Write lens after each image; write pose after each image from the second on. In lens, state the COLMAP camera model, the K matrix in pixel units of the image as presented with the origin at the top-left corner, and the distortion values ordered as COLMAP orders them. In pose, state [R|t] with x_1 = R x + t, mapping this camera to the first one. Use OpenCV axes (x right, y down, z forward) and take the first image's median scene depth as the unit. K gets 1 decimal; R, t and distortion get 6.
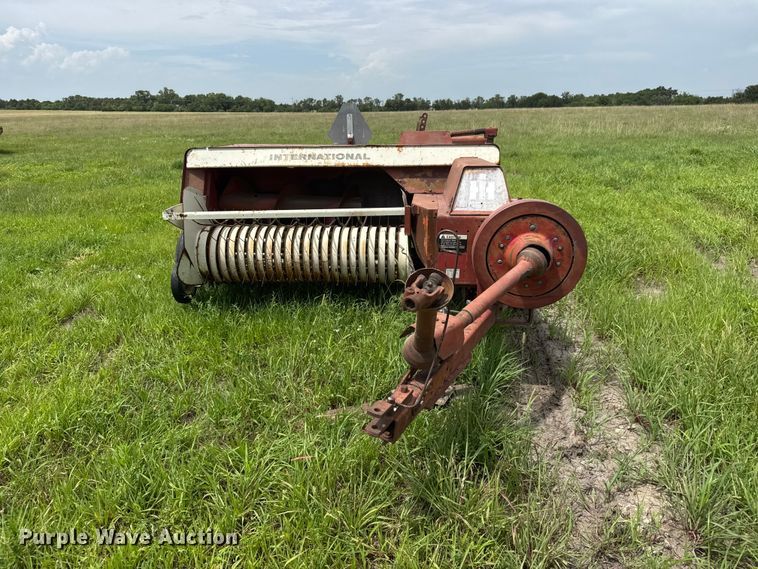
lens RADIAL K [[552.6, 0, 380.6], [0, 552.6, 284.5], [0, 0, 1]] dist [0.032121, -0.036293]
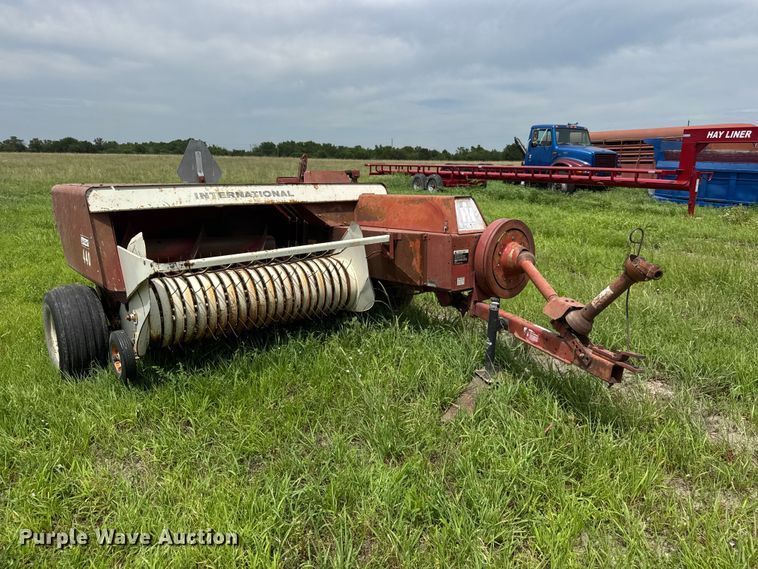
lens RADIAL K [[552.6, 0, 378.1], [0, 552.6, 285.2], [0, 0, 1]] dist [0.032121, -0.036293]
pose [[0.688792, -0.131263, 0.712977, -0.636911], [0.188171, 0.982136, -0.000972, -0.032966], [-0.700112, 0.134831, 0.701187, 0.187712]]
